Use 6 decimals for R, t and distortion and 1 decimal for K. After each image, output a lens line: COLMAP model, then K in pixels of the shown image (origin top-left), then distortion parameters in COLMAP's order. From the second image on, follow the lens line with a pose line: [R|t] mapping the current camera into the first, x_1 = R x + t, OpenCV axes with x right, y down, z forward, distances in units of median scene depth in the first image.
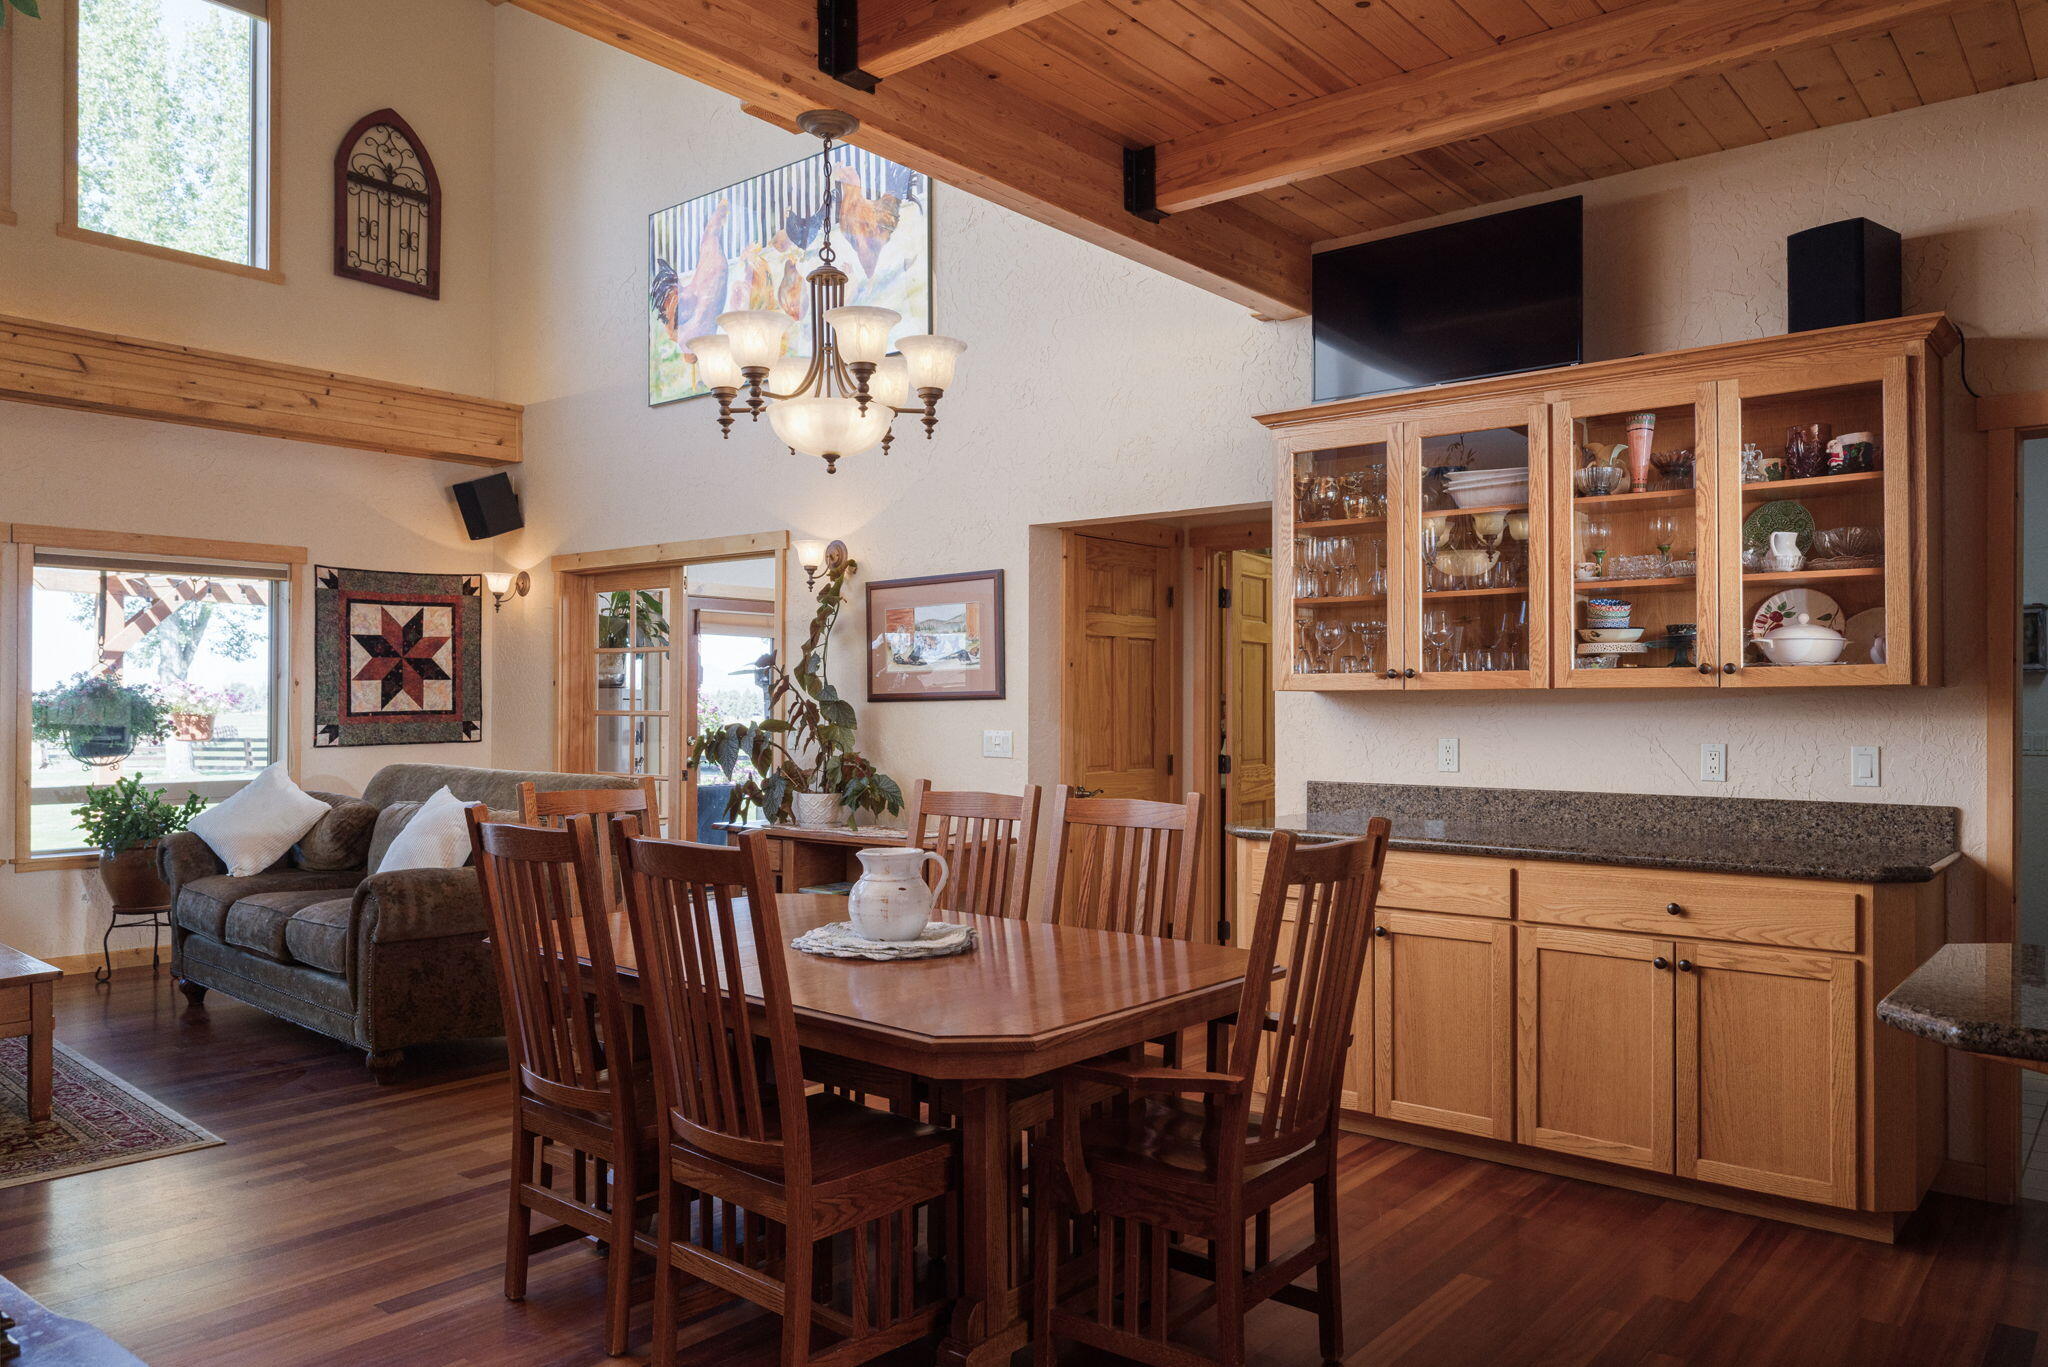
lens RADIAL K [[1420.2, 0, 1024.0], [0, 1420.2, 683.5], [0, 0, 1]] dist [-0.002885, -0.000290]
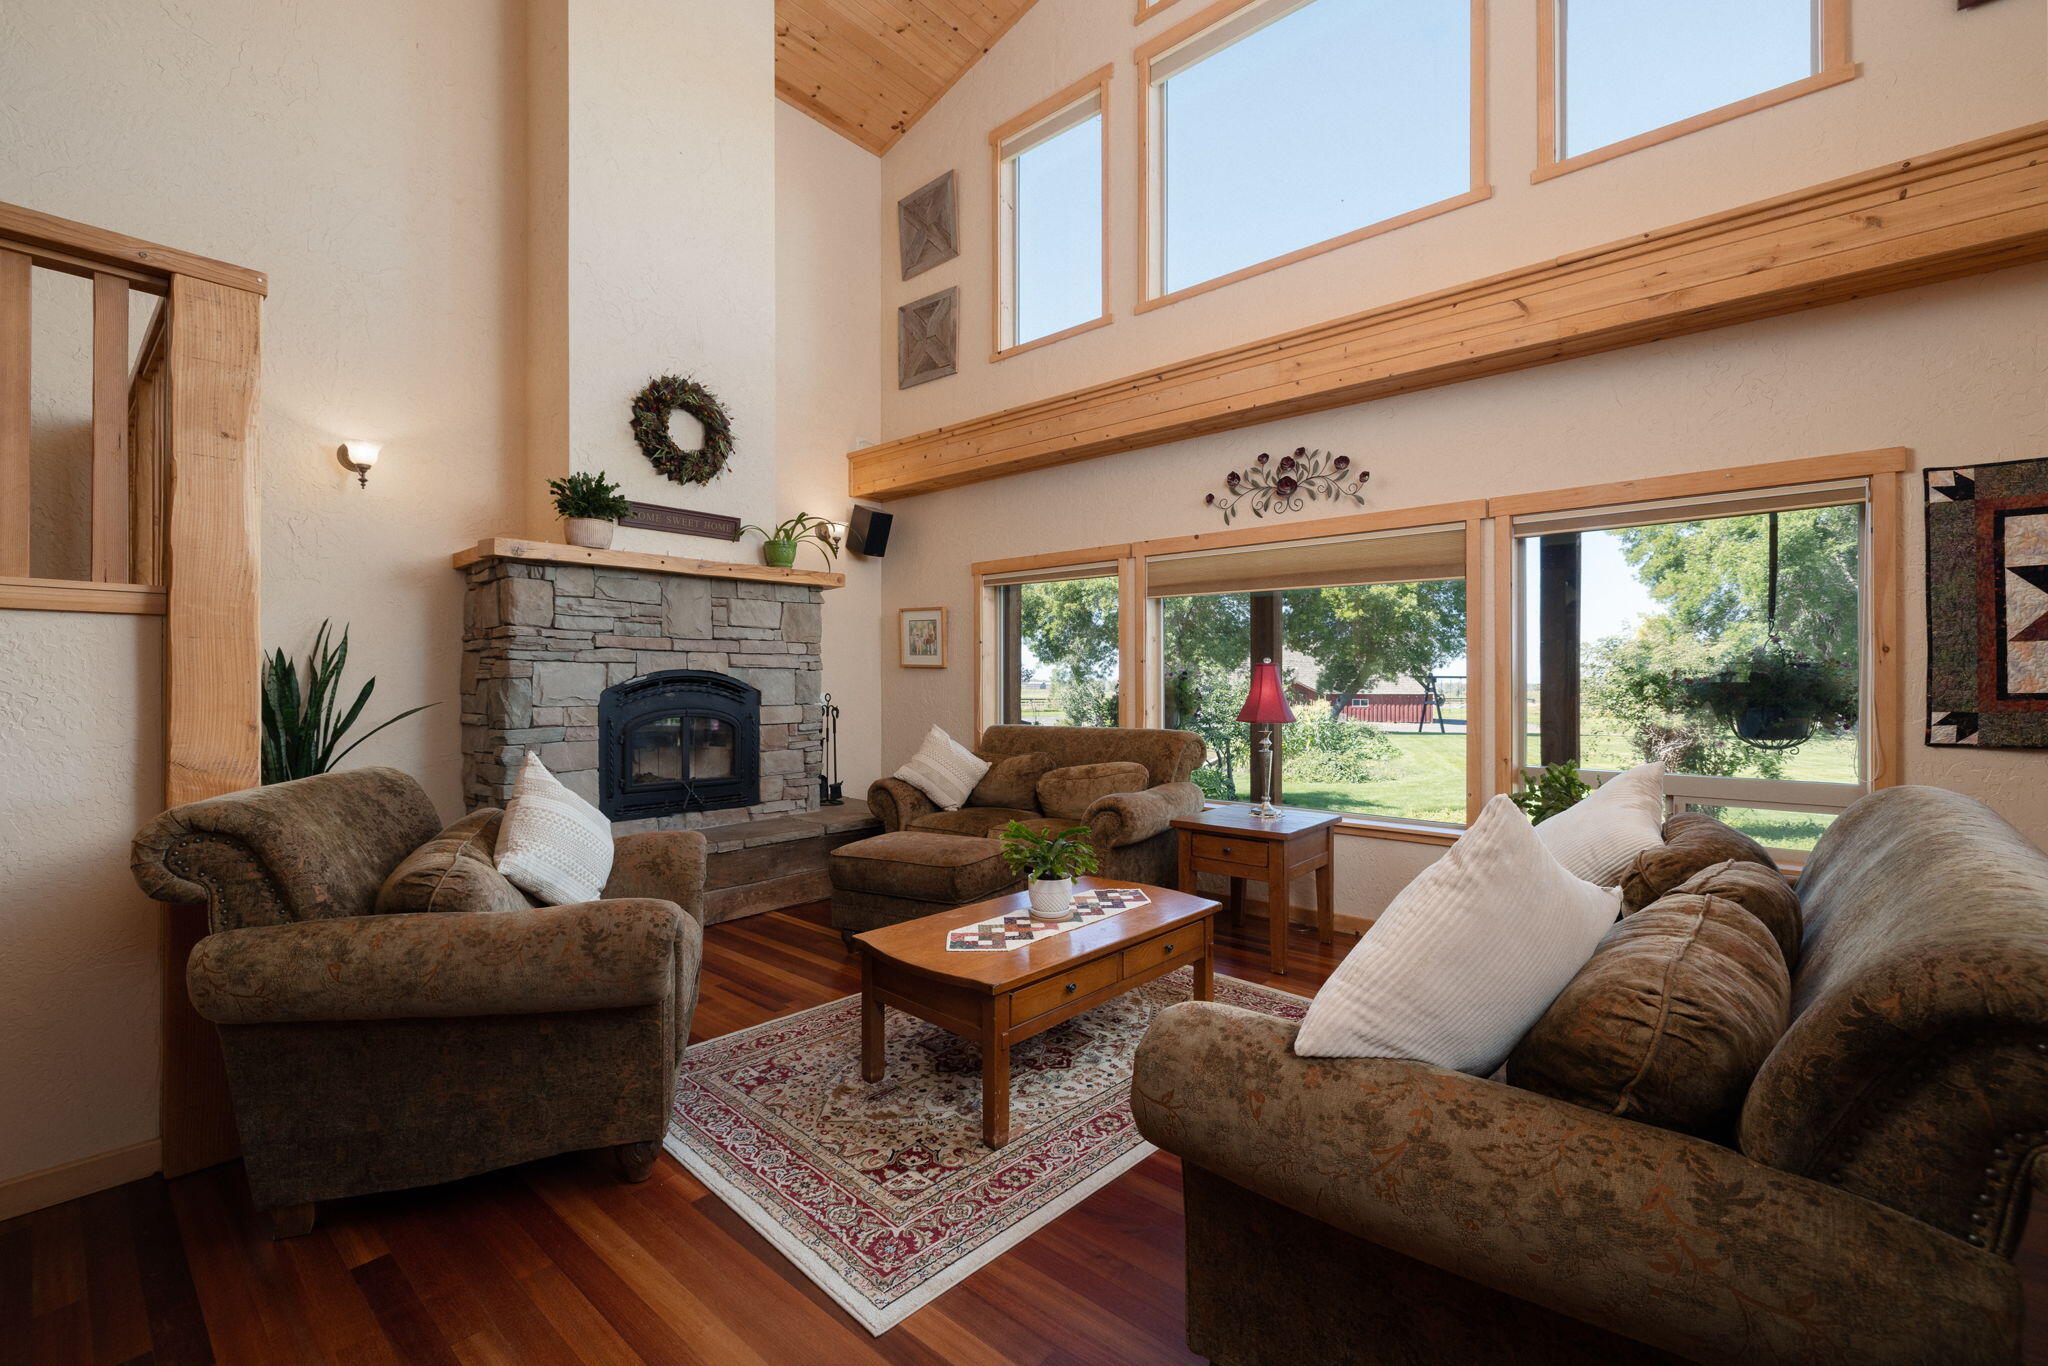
lens RADIAL K [[882.7, 0, 1024.0], [0, 882.7, 683.0], [0, 0, 1]] dist [-0.000251, 0.000071]
pose [[-0.024886, -0.001746, -0.999689, -0.019620], [0.016911, 0.999855, -0.002167, 0.002404], [0.999547, -0.016960, -0.024853, 0.146719]]
